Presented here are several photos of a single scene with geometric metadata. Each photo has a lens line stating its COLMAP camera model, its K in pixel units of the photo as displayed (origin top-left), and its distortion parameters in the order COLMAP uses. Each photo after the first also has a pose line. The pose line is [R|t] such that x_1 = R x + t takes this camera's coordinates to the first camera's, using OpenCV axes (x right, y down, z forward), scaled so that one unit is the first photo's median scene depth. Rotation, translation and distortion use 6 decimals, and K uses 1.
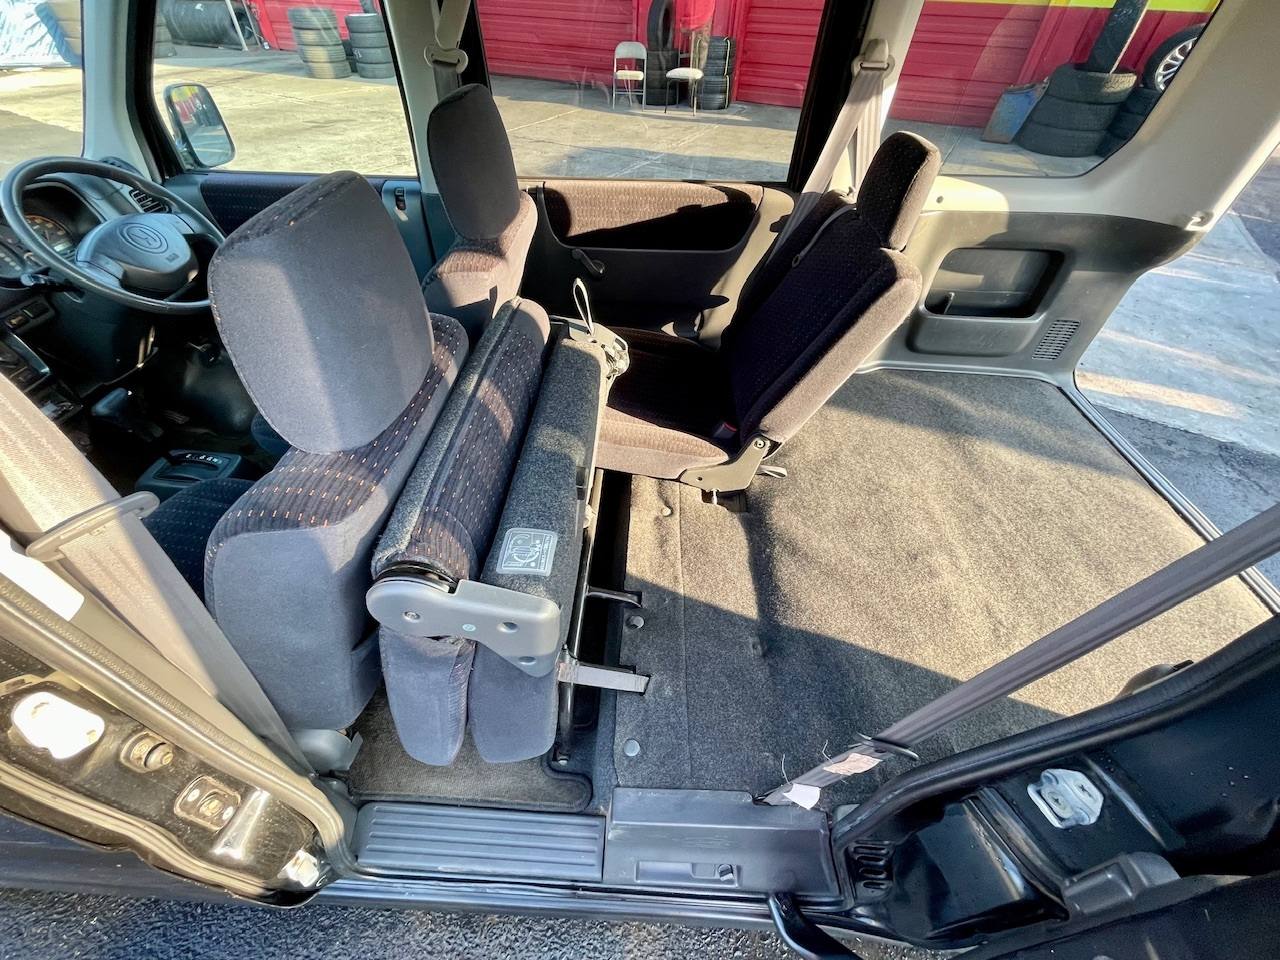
lens RADIAL K [[513.1, 0, 631.6], [0, 513.1, 481.7], [0, 0, 1]] dist [-0.011230, 0.007301]
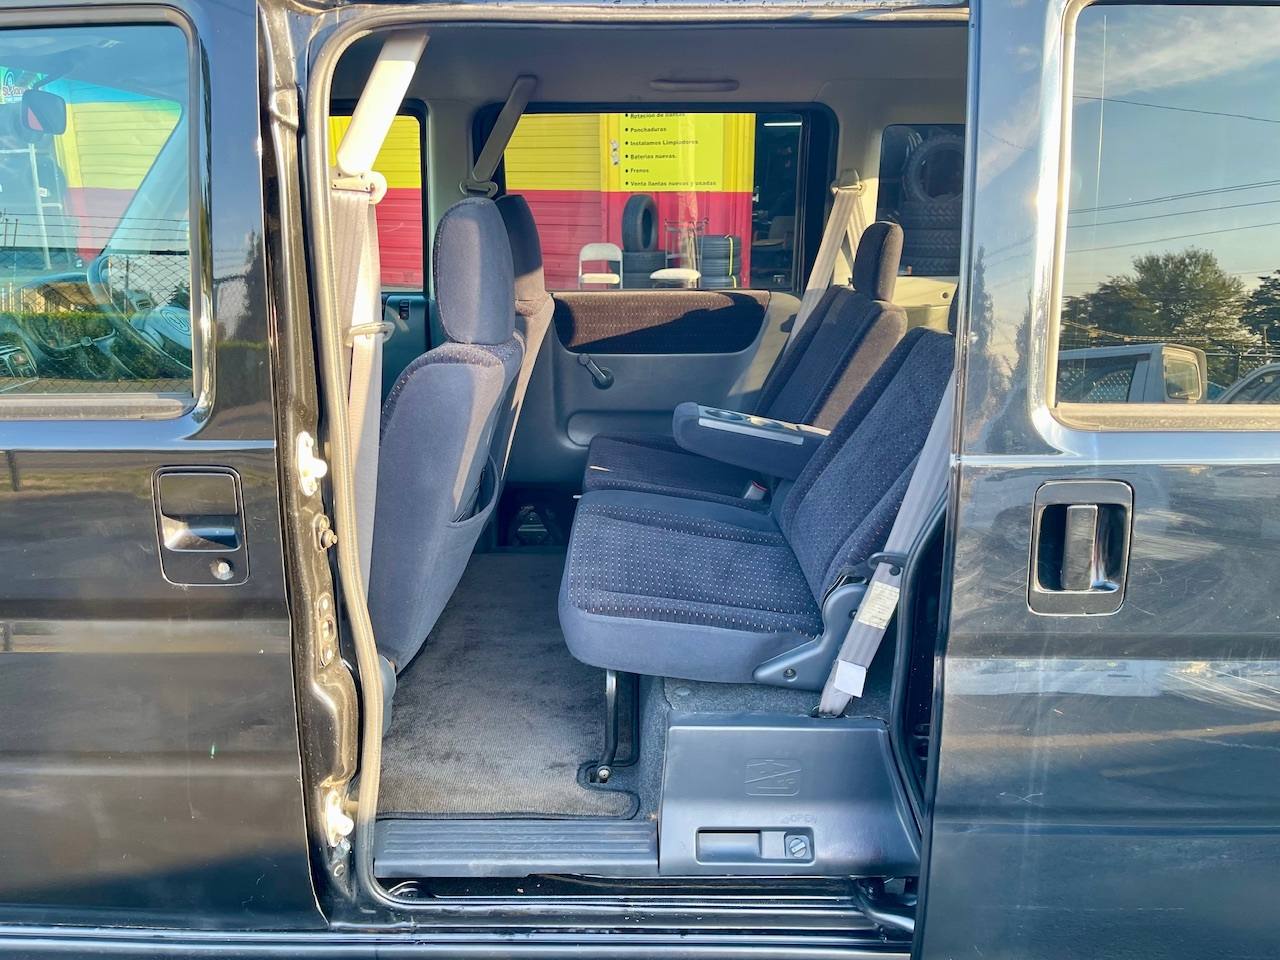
lens RADIAL K [[981.0, 0, 640.0], [0, 981.0, 480.0], [0, 0, 1]] dist [0.021401, -0.009612]
pose [[0.998497, -0.031481, 0.044861, -0.120173], [0.049005, 0.879340, -0.473666, 0.808948], [-0.024537, 0.475152, 0.879561, -0.637538]]
